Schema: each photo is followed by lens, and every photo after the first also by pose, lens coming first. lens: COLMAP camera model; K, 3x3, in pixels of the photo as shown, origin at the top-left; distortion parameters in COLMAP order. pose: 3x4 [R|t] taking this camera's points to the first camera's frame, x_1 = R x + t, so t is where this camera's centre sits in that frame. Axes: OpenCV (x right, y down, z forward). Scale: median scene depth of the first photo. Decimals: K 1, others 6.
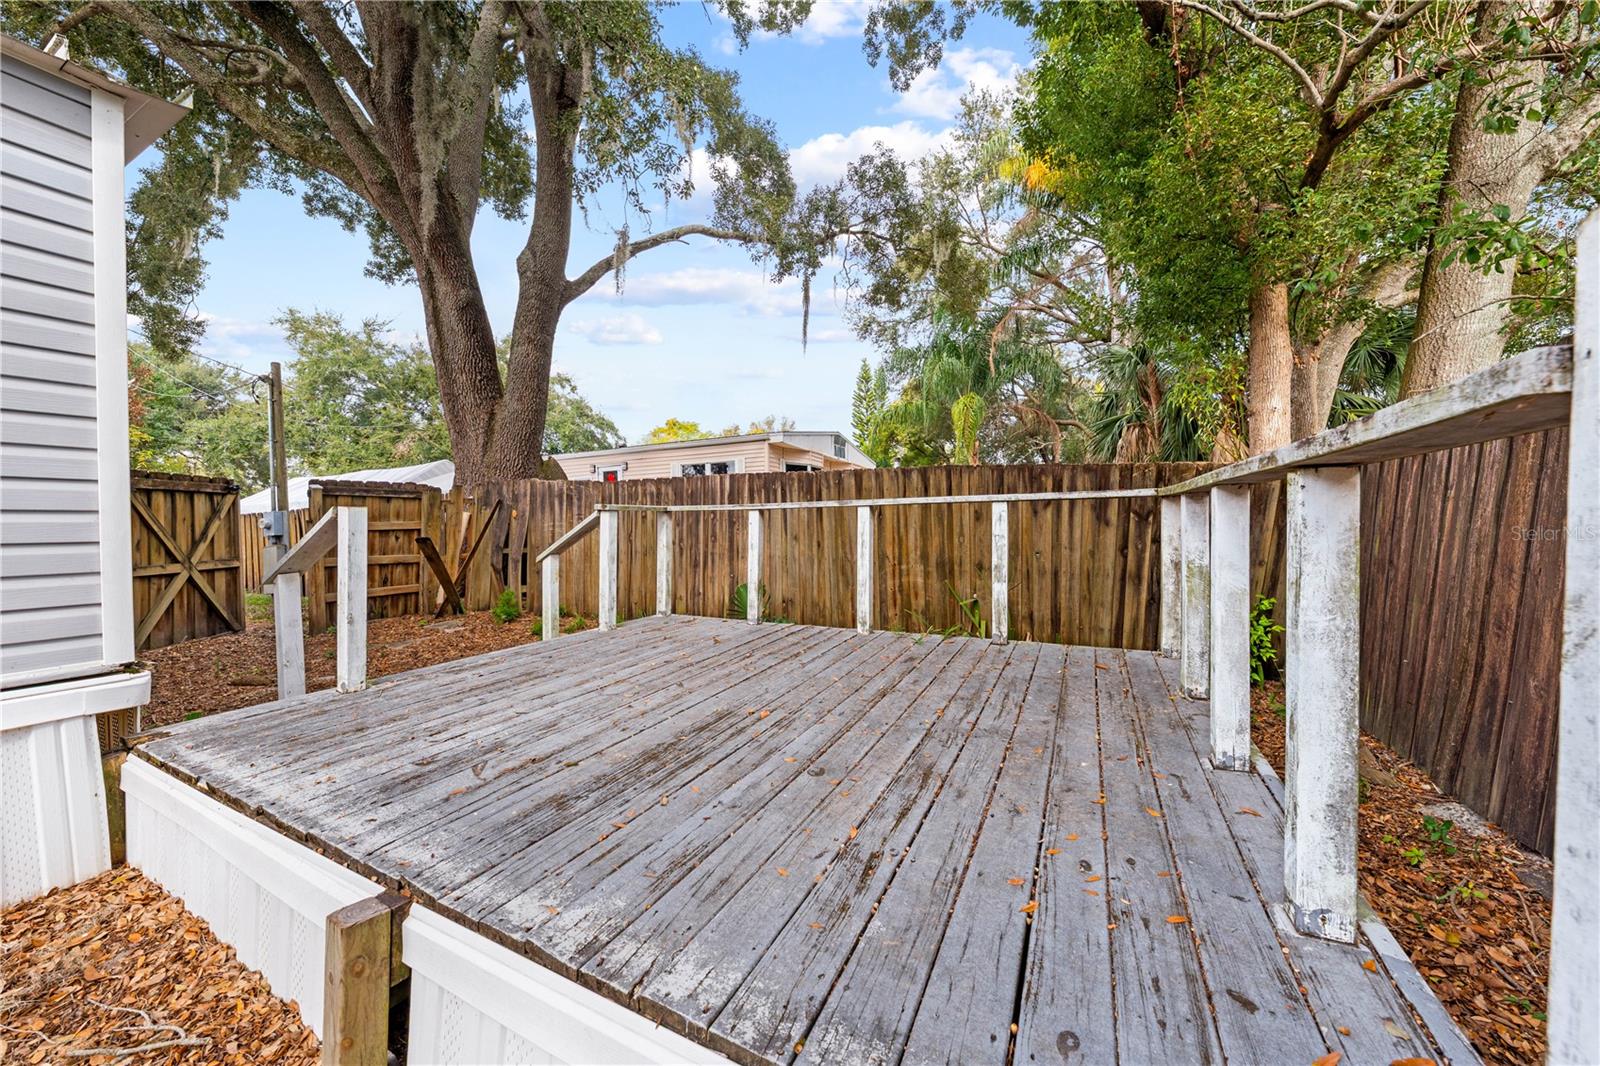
lens RADIAL K [[582.3, 0, 791.9], [0, 582.3, 534.0], [0, 0, 1]] dist [0.000596, 0.000059]
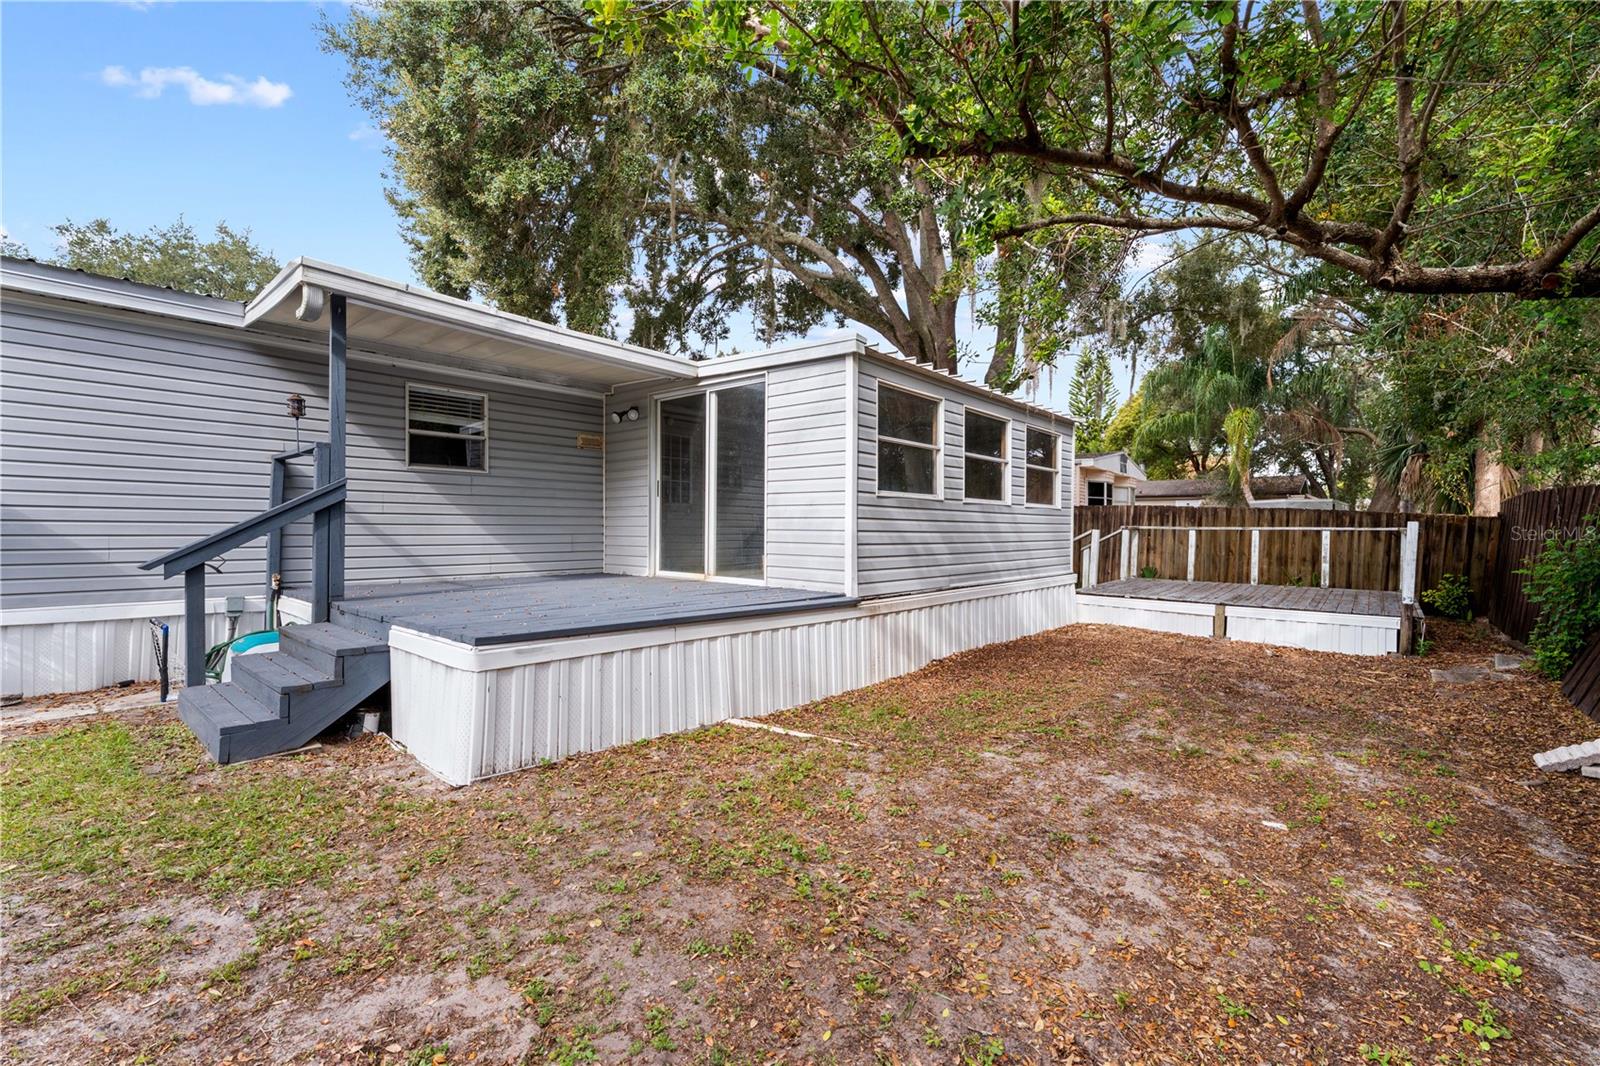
lens RADIAL K [[687.6, 0, 802.7], [0, 687.6, 524.6], [0, 0, 1]] dist [-0.002787, -0.000431]
pose [[0.973851, 0.020622, -0.226252, -0.847039], [-0.024083, 0.999631, -0.012546, 0.007581], [0.225910, 0.017667, 0.973988, -1.726406]]
